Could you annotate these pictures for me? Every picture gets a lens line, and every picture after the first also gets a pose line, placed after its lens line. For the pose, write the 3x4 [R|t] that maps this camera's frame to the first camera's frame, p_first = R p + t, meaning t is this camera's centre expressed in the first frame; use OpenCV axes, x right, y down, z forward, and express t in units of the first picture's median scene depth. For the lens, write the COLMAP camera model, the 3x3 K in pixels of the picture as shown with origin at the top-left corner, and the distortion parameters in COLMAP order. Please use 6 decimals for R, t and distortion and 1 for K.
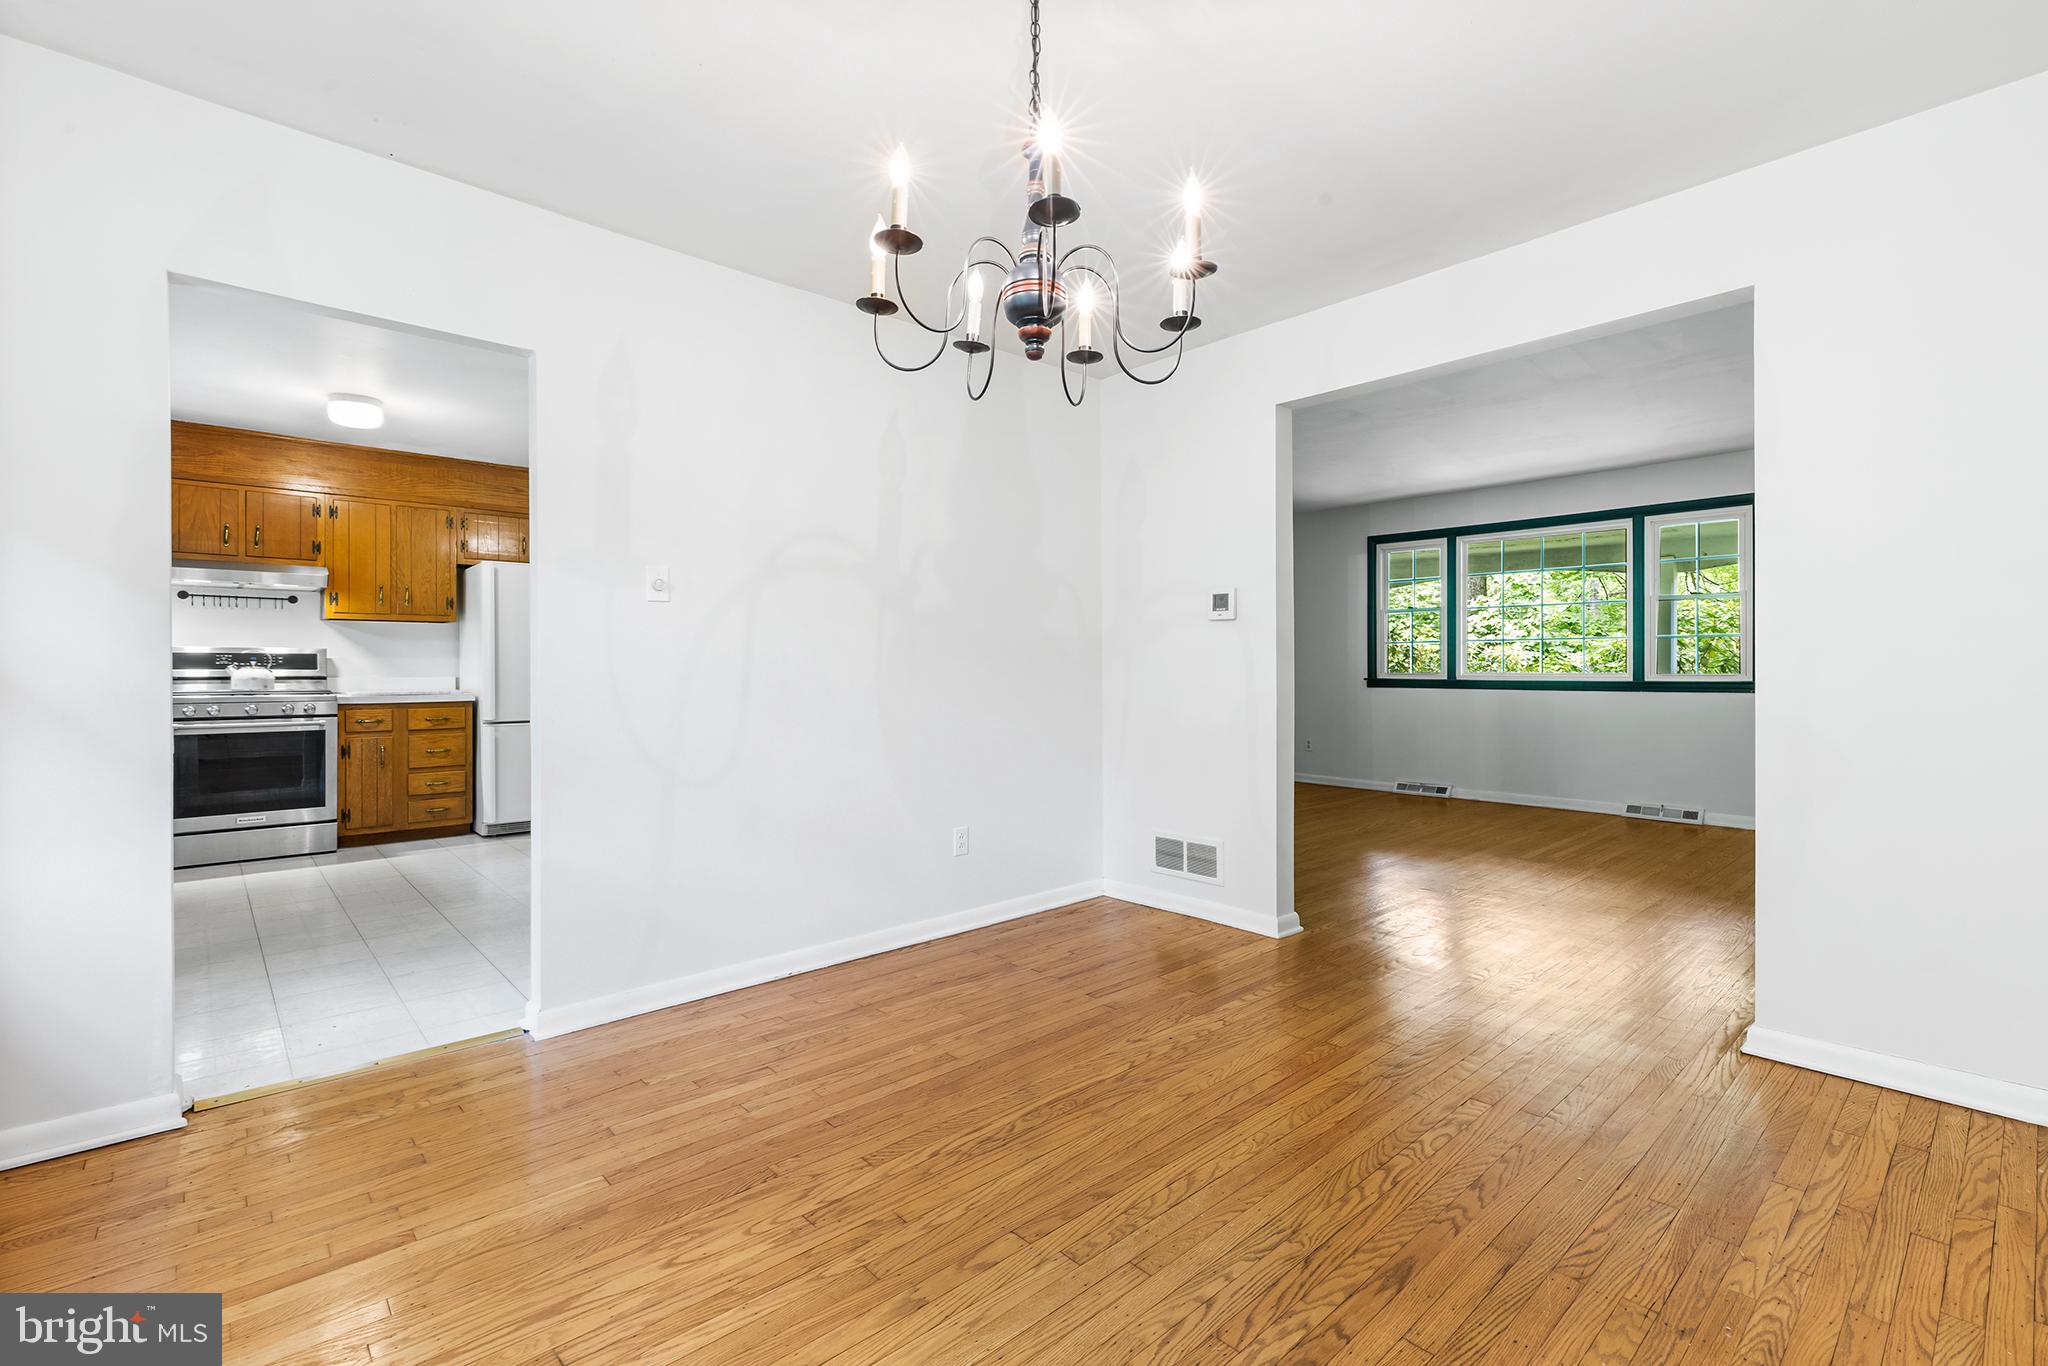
lens RADIAL K [[916.9, 0, 1014.4], [0, 916.9, 667.8], [0, 0, 1]] dist [0.005229, -0.001868]
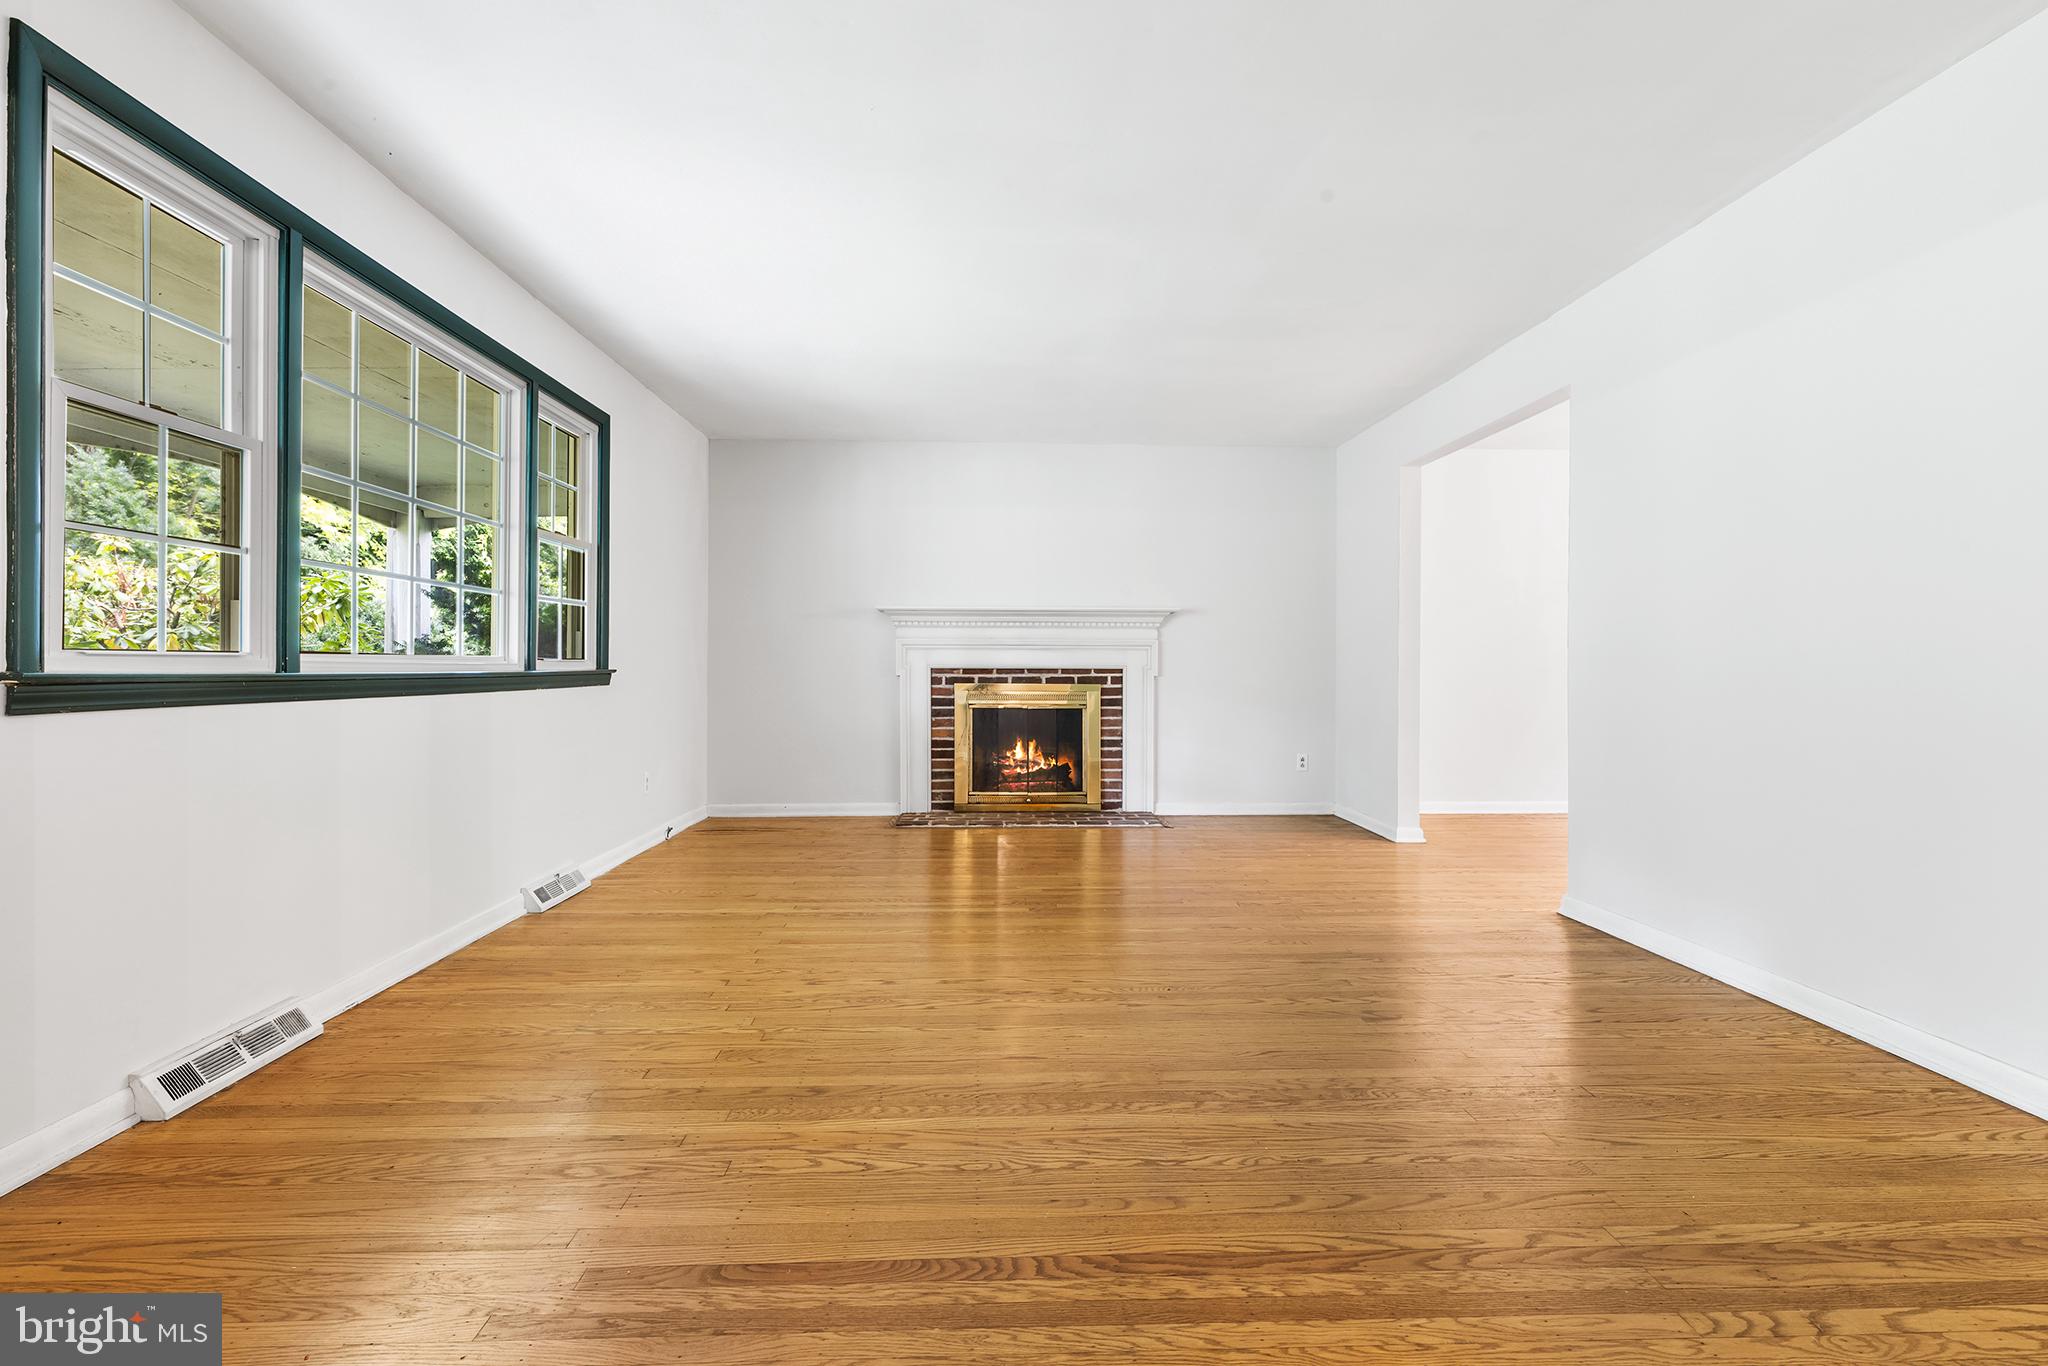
lens RADIAL K [[916.9, 0, 1018.6], [0, 916.9, 665.7], [0, 0, 1]] dist [0.005229, -0.001868]
pose [[-0.771247, 0.004023, 0.636524, 0.090780], [0.003231, 0.999992, -0.002406, 0.015152], [-0.636528, 0.000200, -0.771253, 1.433164]]
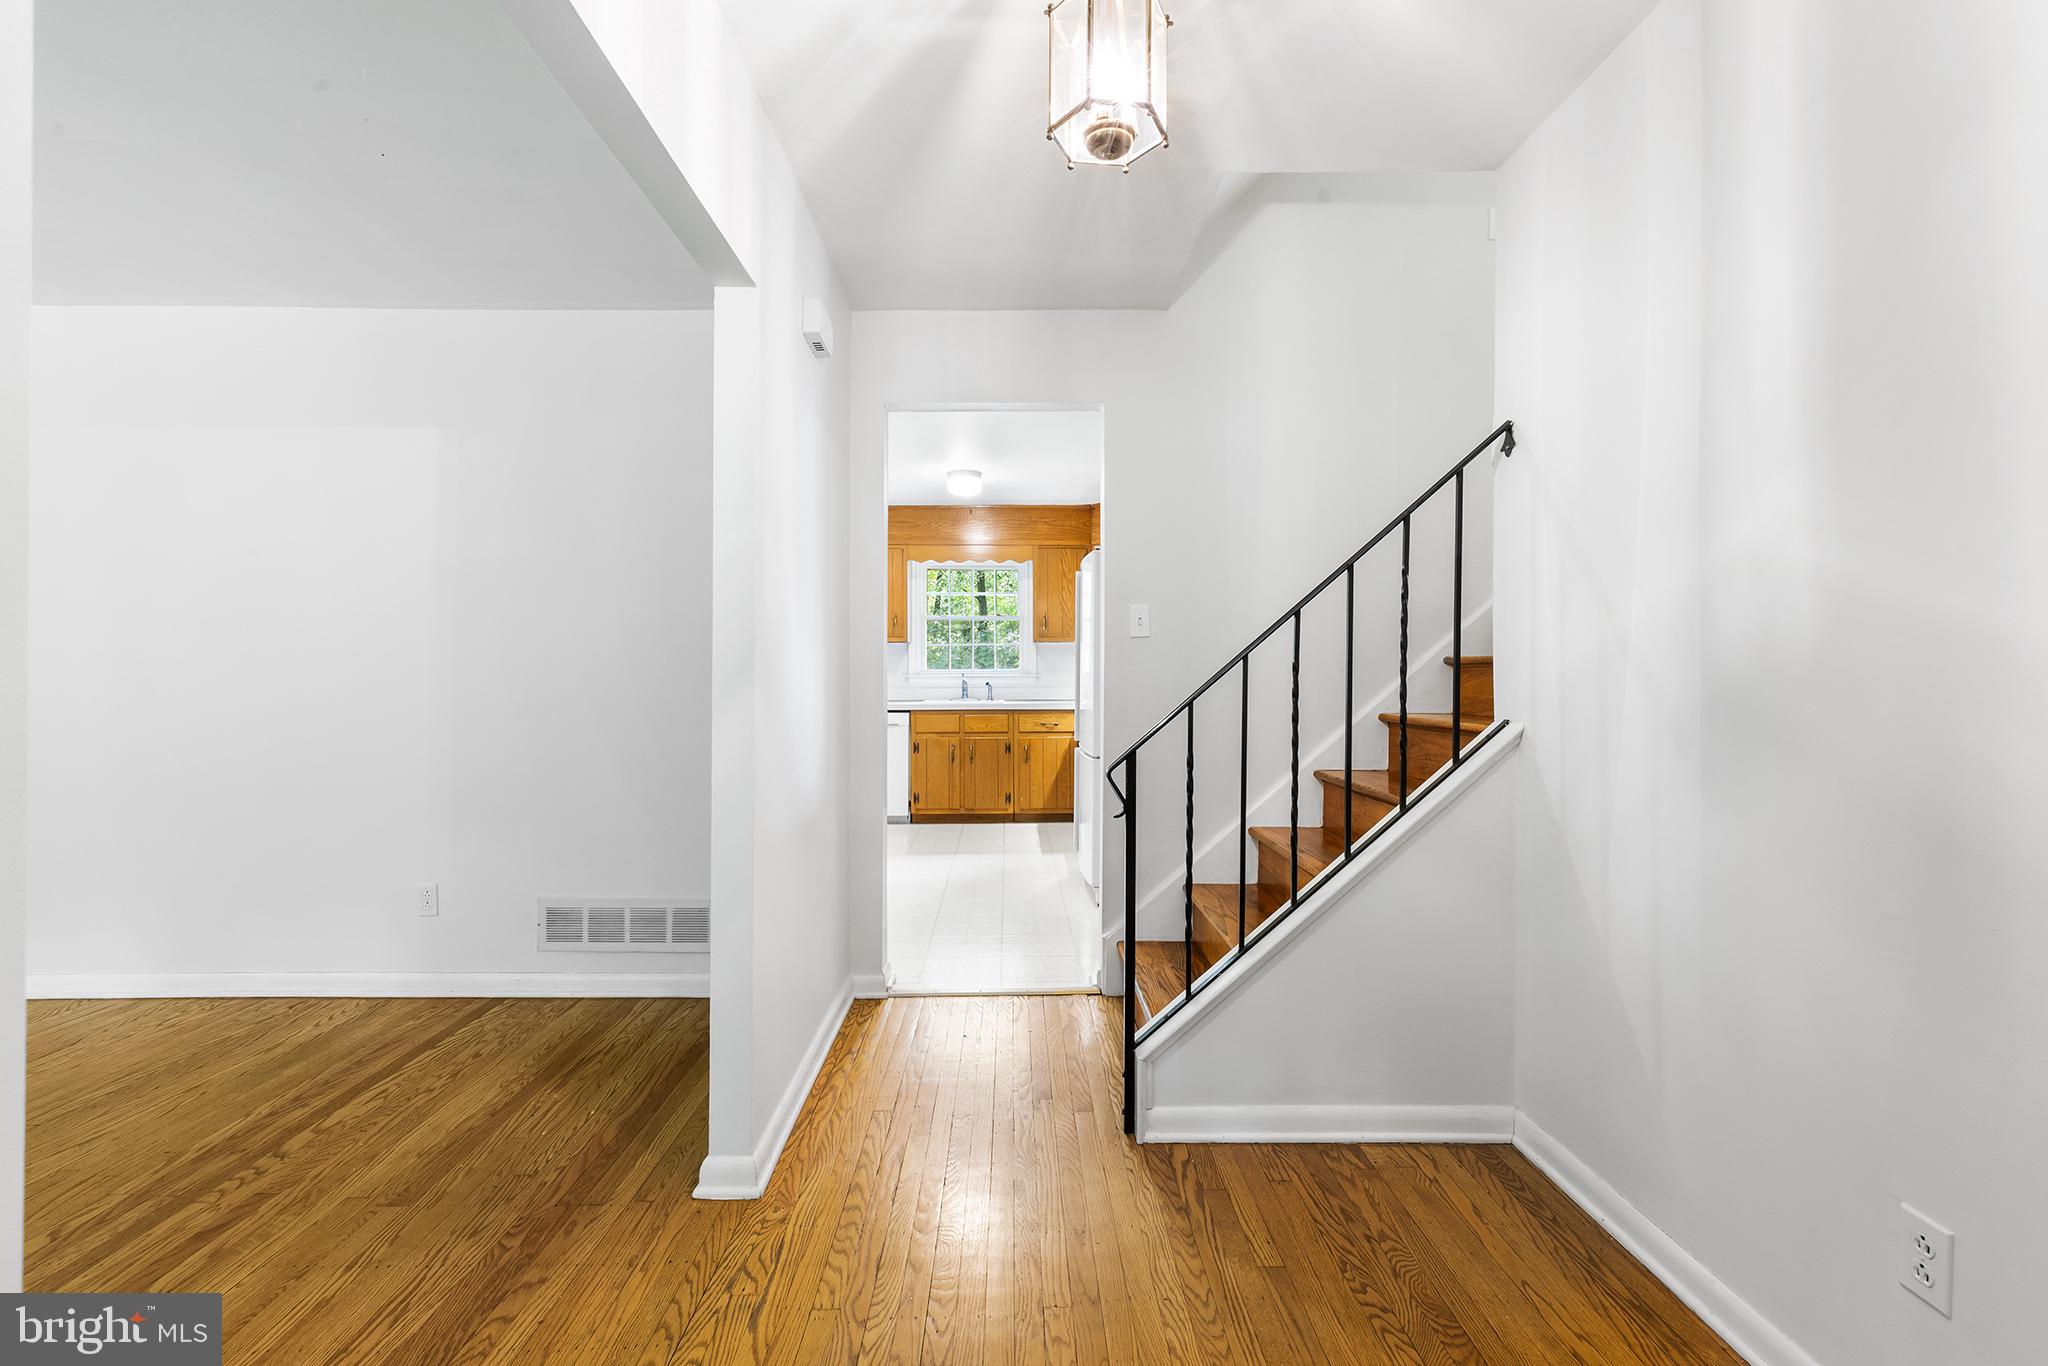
lens RADIAL K [[916.9, 0, 1018.6], [0, 916.9, 676.9], [0, 0, 1]] dist [0.005229, -0.001868]
pose [[-0.658316, 0.003677, -0.752733, 0.163540], [-0.002423, 0.999973, 0.007004, -0.013686], [0.752738, 0.006435, -0.658289, 1.587887]]
